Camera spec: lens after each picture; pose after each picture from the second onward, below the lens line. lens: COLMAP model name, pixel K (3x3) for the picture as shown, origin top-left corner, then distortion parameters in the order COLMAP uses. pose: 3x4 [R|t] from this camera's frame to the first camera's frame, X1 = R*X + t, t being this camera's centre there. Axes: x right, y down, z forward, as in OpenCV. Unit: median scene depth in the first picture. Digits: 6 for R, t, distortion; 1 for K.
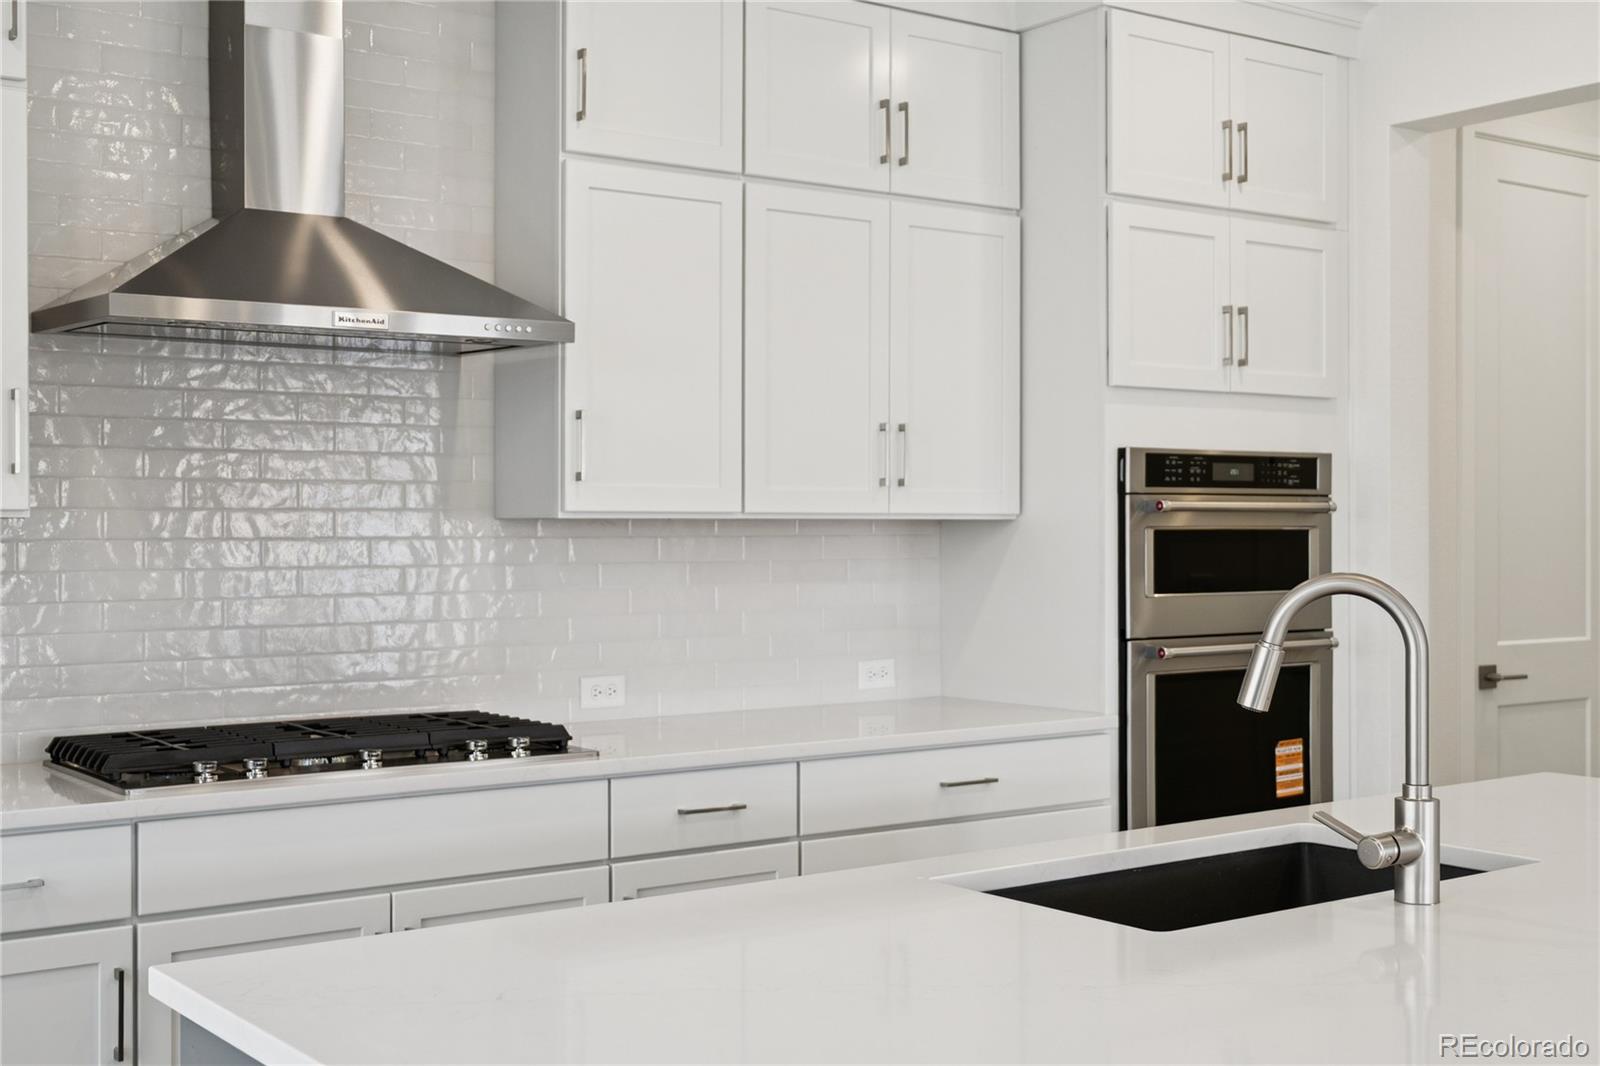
lens RADIAL K [[1906.6, 0, 800.0], [0, 1906.6, 533.0], [0, 0, 1]] dist [-0.001944, -0.002144]
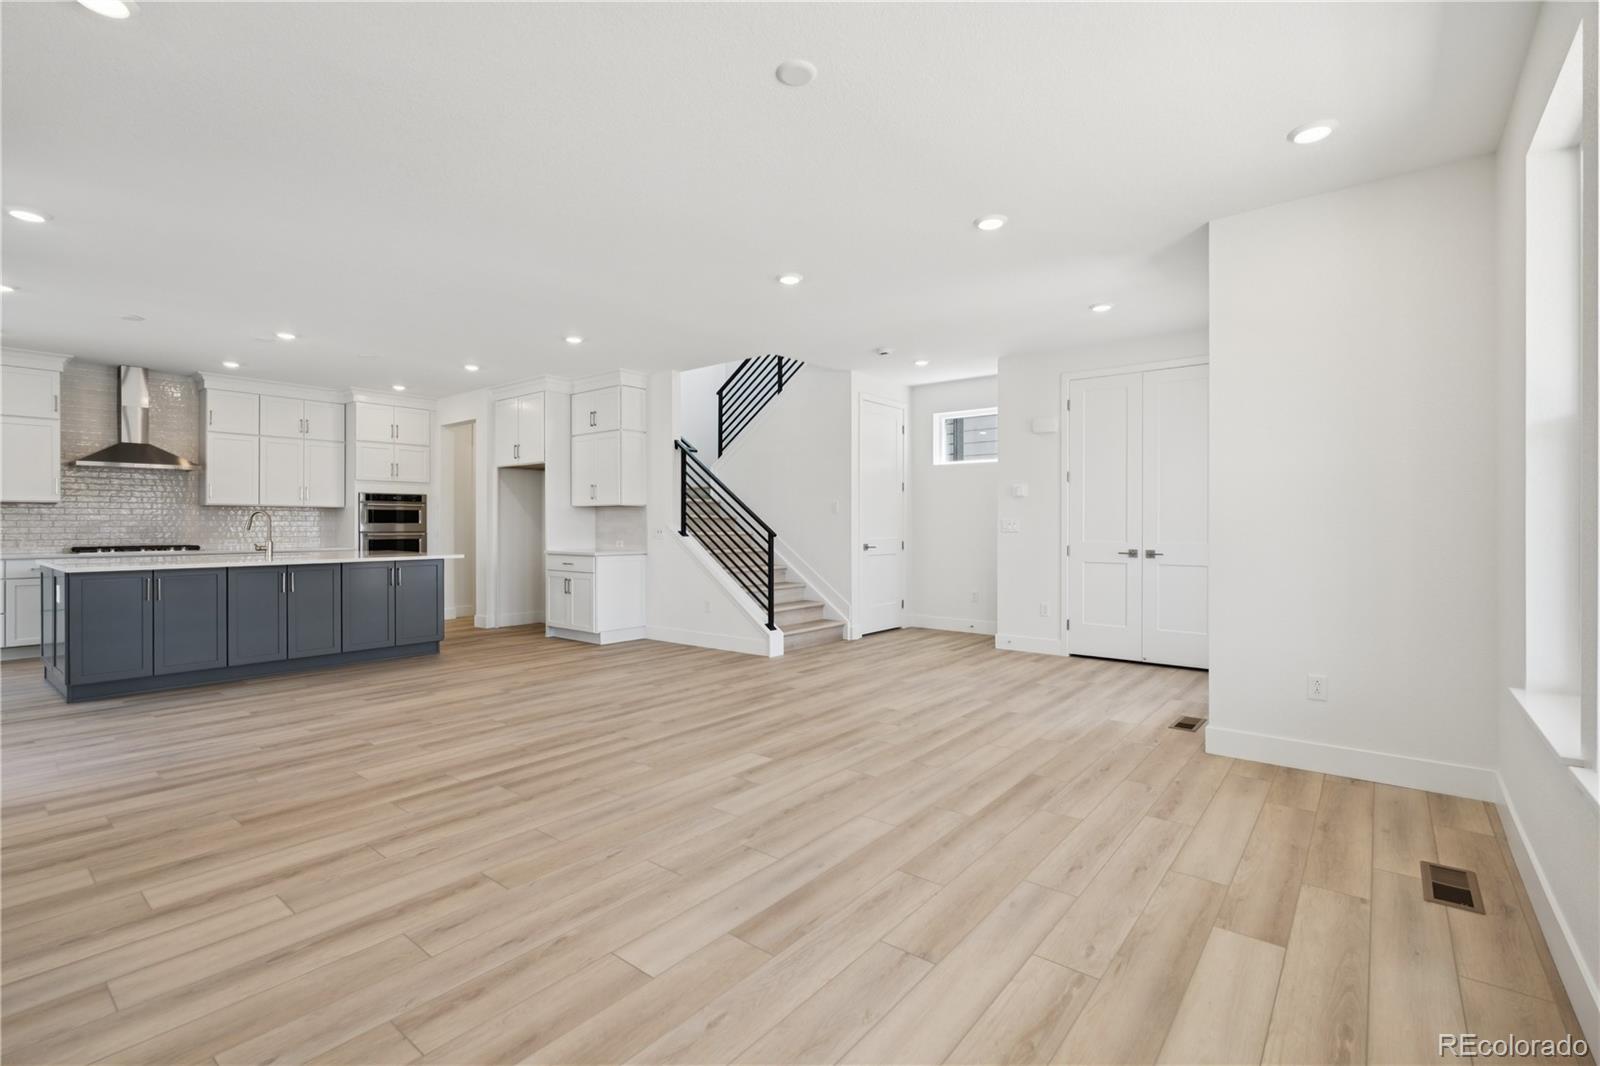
lens RADIAL K [[717.6, 0, 795.9], [0, 717.6, 541.4], [0, 0, 1]] dist [-0.003650, -0.000207]
pose [[0.965893, -0.002995, 0.258926, 0.770375], [-0.001948, 0.999821, 0.018832, 0.042745], [-0.258936, -0.018694, 0.965714, -1.050805]]
